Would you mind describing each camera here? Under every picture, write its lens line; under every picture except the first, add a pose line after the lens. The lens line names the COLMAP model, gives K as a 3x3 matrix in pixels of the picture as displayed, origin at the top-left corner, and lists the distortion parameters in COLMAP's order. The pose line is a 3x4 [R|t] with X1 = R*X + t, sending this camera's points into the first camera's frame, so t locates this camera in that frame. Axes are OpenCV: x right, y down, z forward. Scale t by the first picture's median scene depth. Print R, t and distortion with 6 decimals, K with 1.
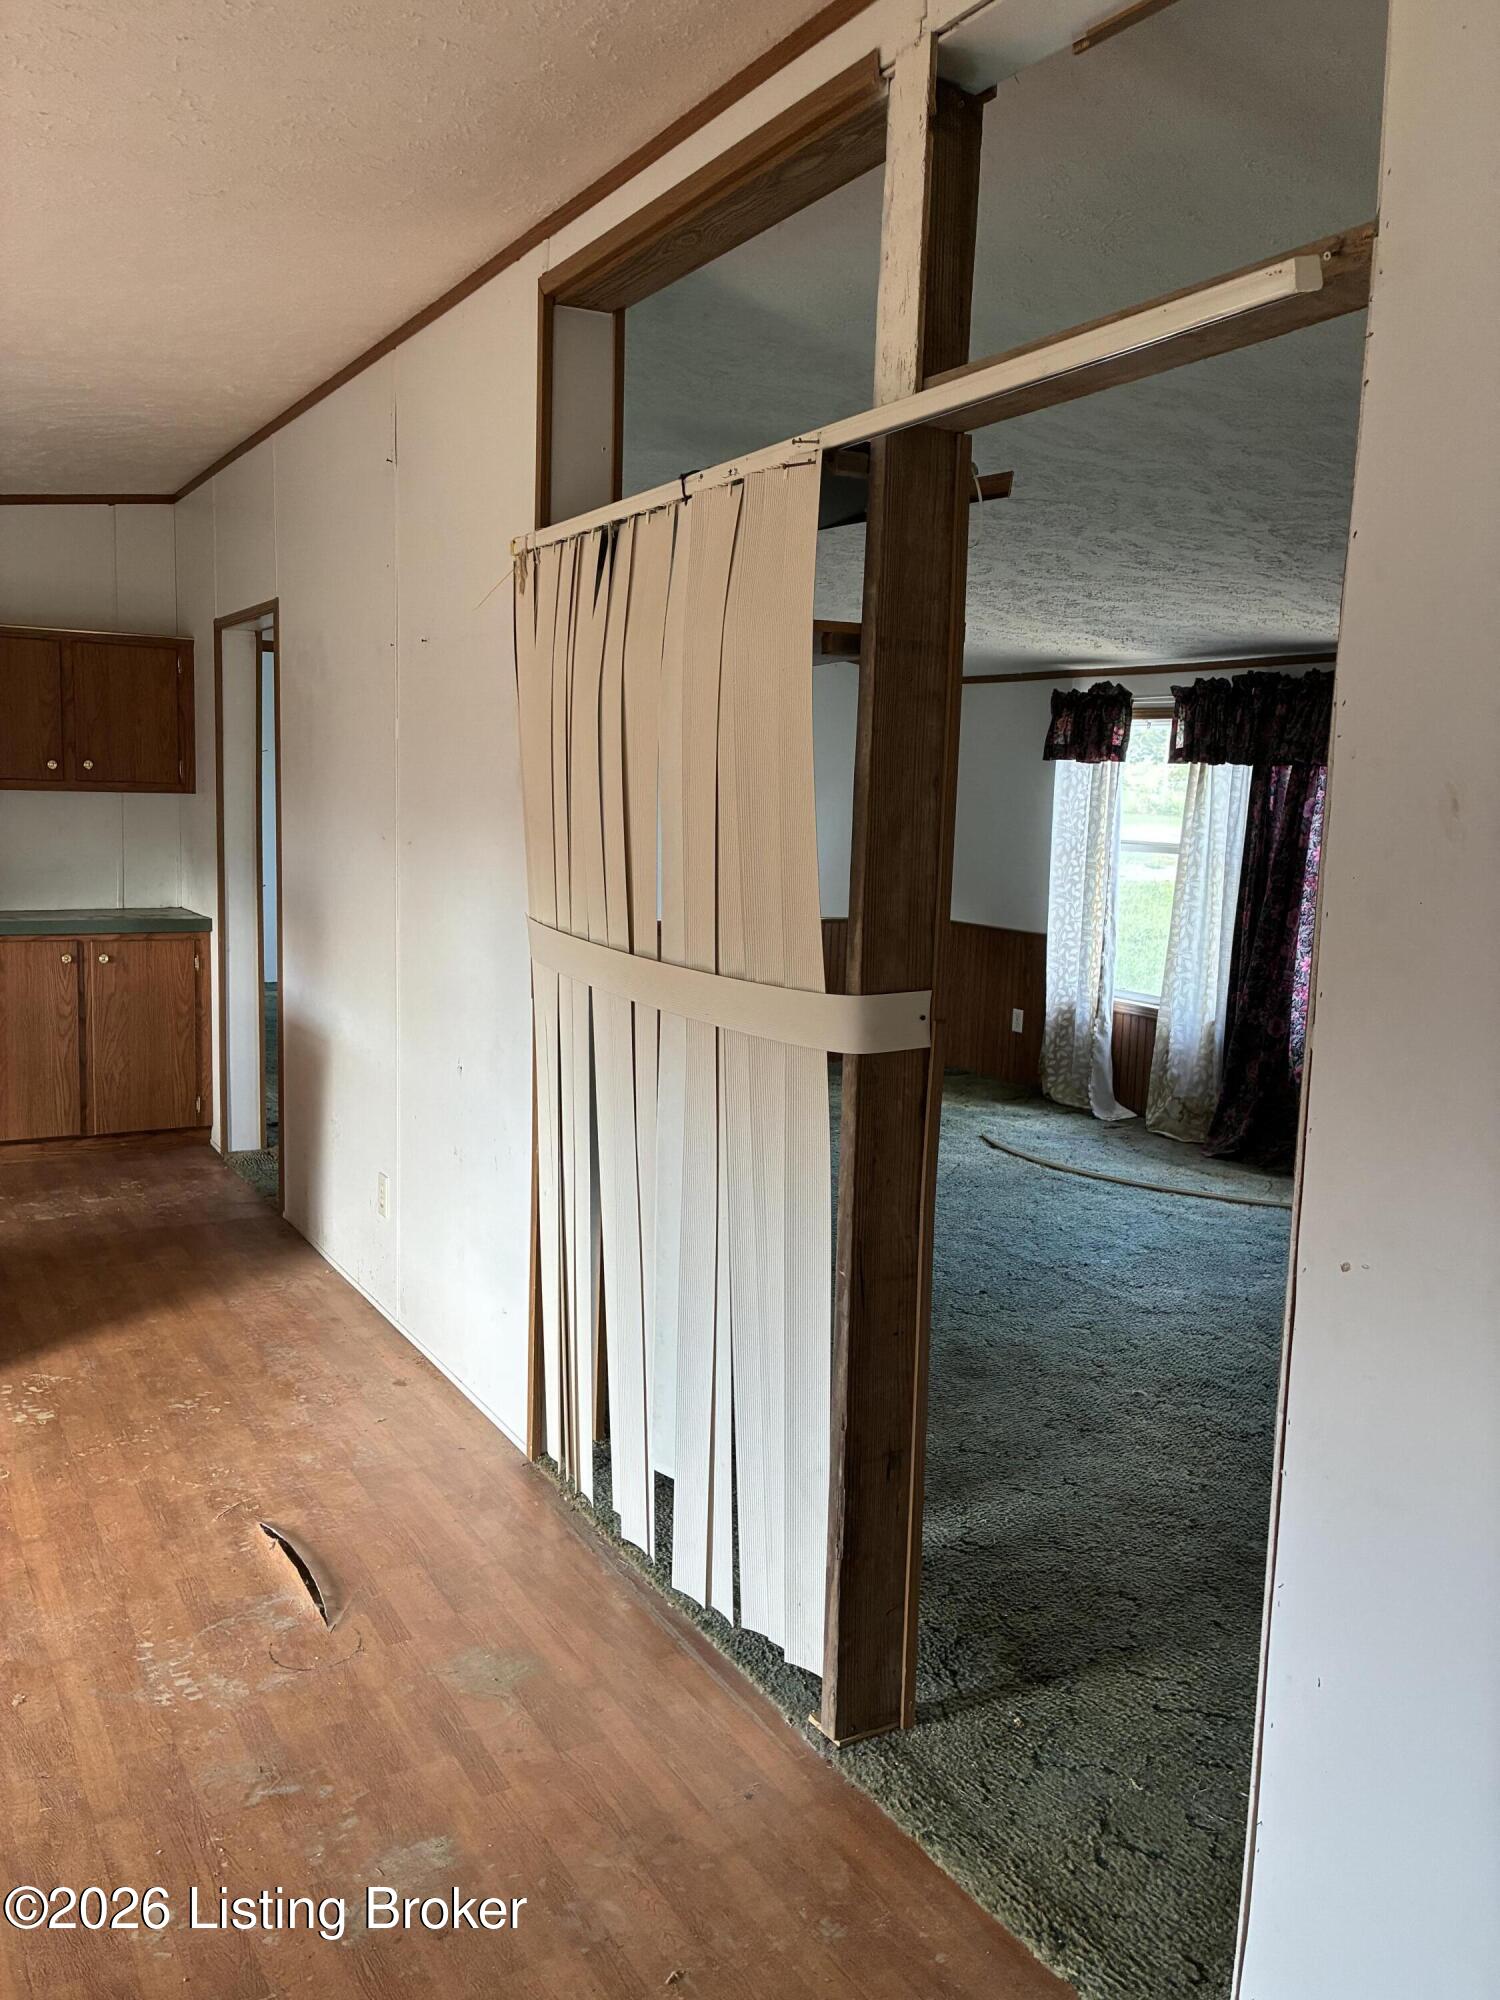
lens RADIAL K [[1536.9, 0, 752.6], [0, 1536.9, 990.6], [0, 0, 1]] dist [0.043592, -0.015109]
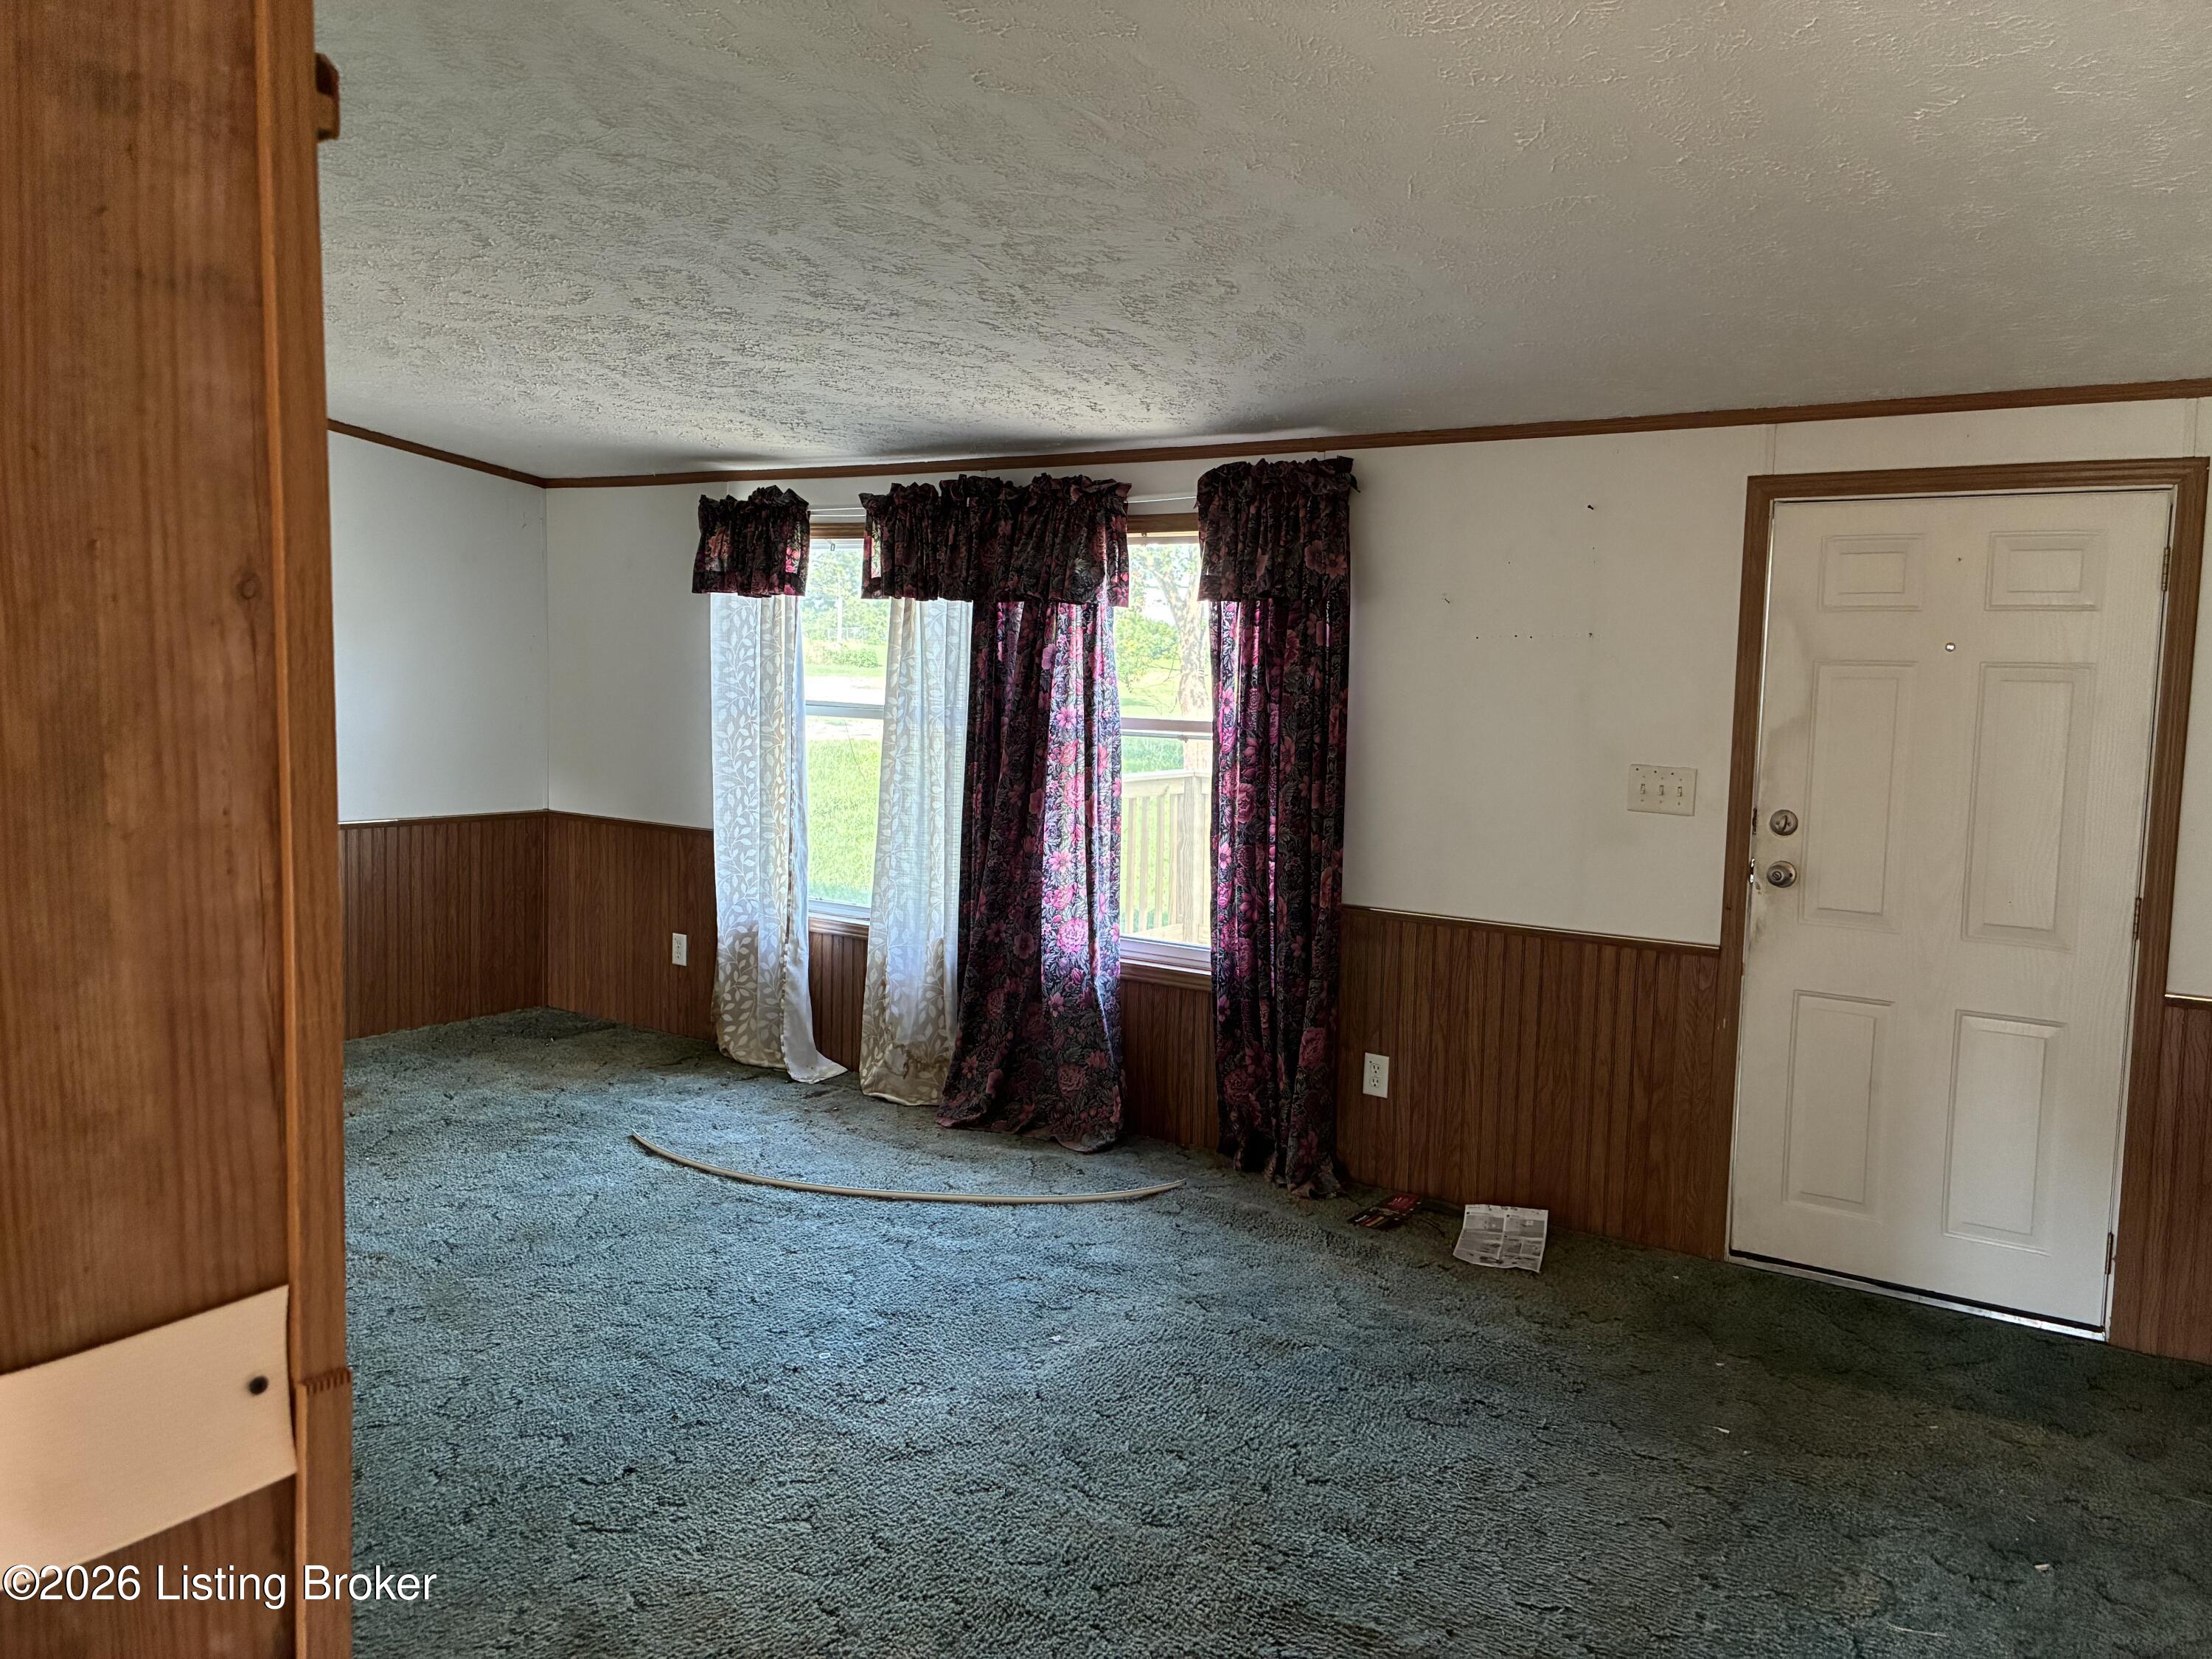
lens RADIAL K [[1699.8, 0, 1101.3], [0, 1699.8, 822.8], [0, 0, 1]] dist [0.043592, -0.015109]
pose [[0.916314, -0.049647, 0.397370, 0.046662], [0.057824, 0.998290, -0.008613, -0.027187], [-0.396263, 0.030869, 0.917618, 0.221009]]
